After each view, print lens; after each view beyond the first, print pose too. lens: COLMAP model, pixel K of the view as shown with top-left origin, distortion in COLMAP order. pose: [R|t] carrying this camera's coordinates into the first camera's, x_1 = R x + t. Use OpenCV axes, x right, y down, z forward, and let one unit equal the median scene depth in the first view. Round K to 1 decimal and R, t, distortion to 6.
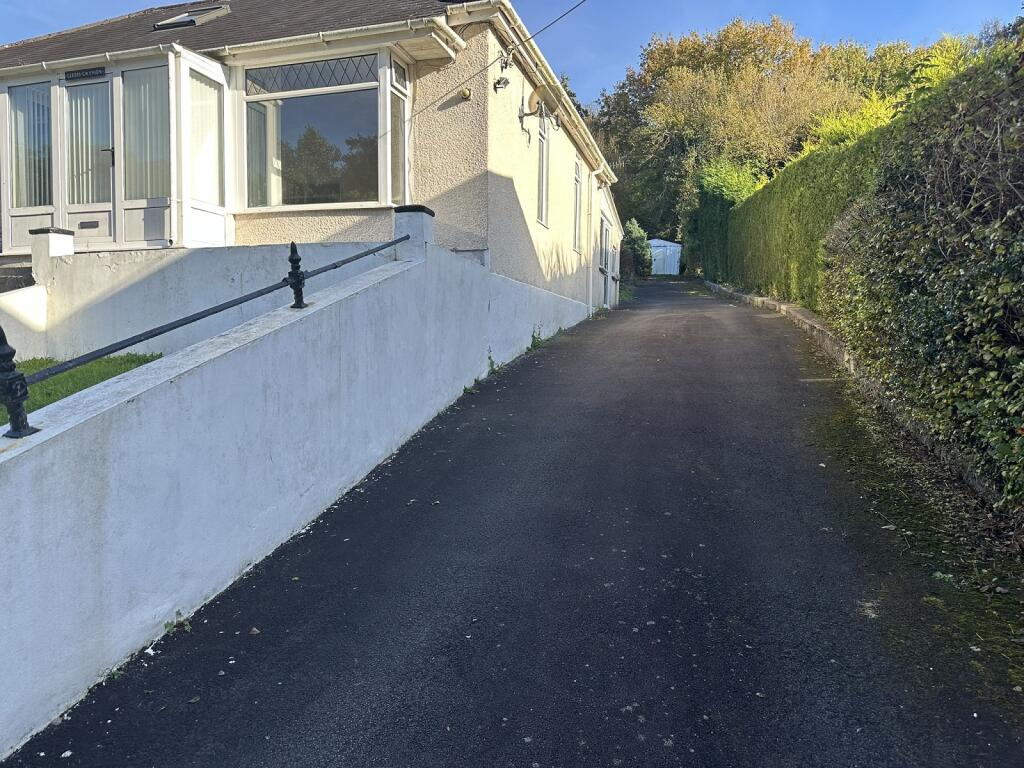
lens RADIAL K [[740.0, 0, 512.0], [0, 740.0, 384.0], [0, 0, 1]] dist [0.079908, -0.098567]
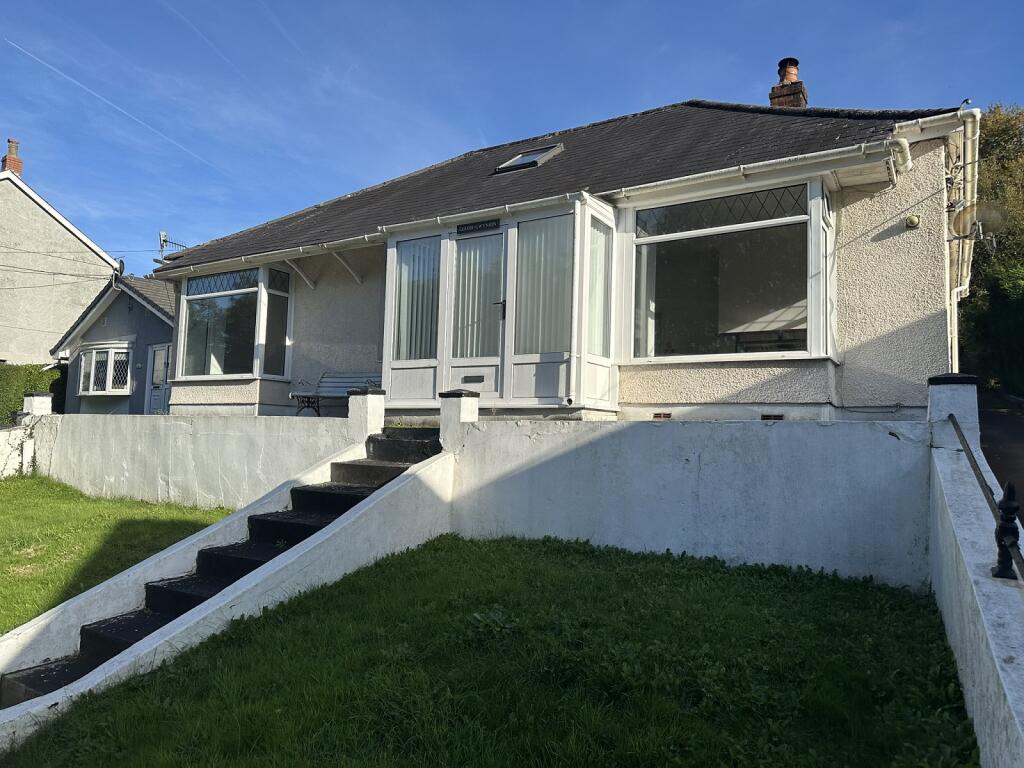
lens RADIAL K [[740.0, 0, 512.0], [0, 740.0, 384.0], [0, 0, 1]] dist [0.079908, -0.098567]
pose [[0.967777, -0.000907, -0.251806, -0.282936], [-0.031888, 0.991501, -0.126129, -0.090315], [0.249780, 0.130094, 0.959524, 0.114582]]
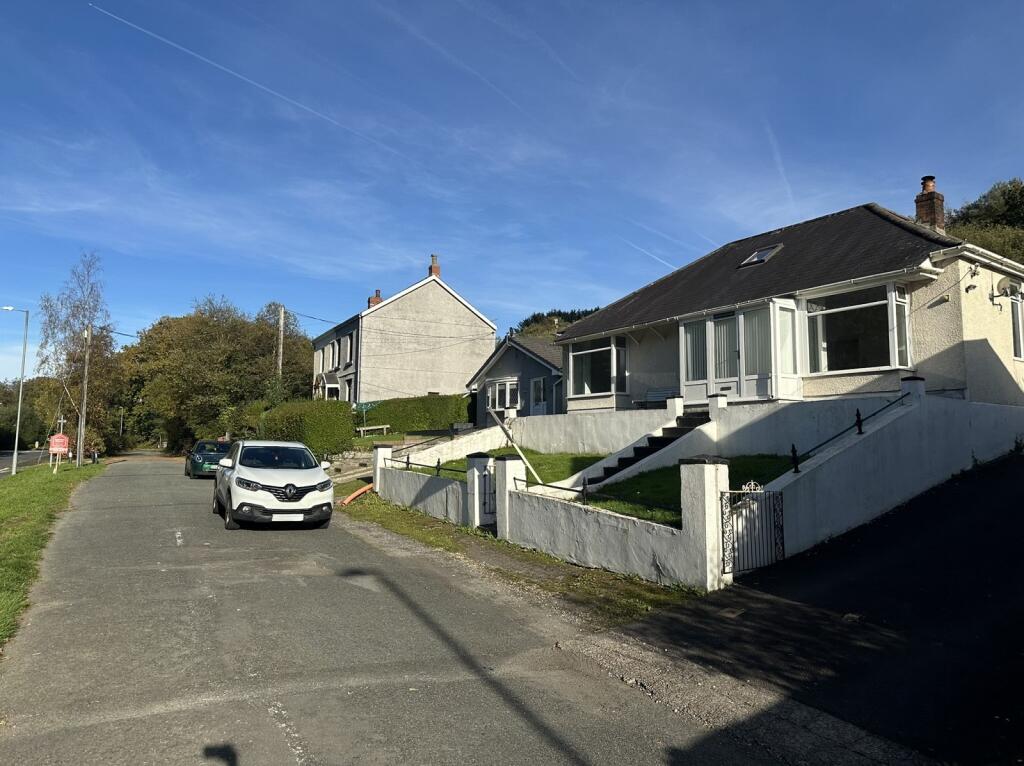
lens RADIAL K [[740.0, 0, 512.0], [0, 740.0, 383.0], [0, 0, 1]] dist [0.079908, -0.098567]
pose [[0.803421, -0.060867, -0.592292, 0.143599], [-0.024108, 0.990620, -0.134504, 0.049790], [0.594923, 0.122342, 0.794418, -0.893243]]
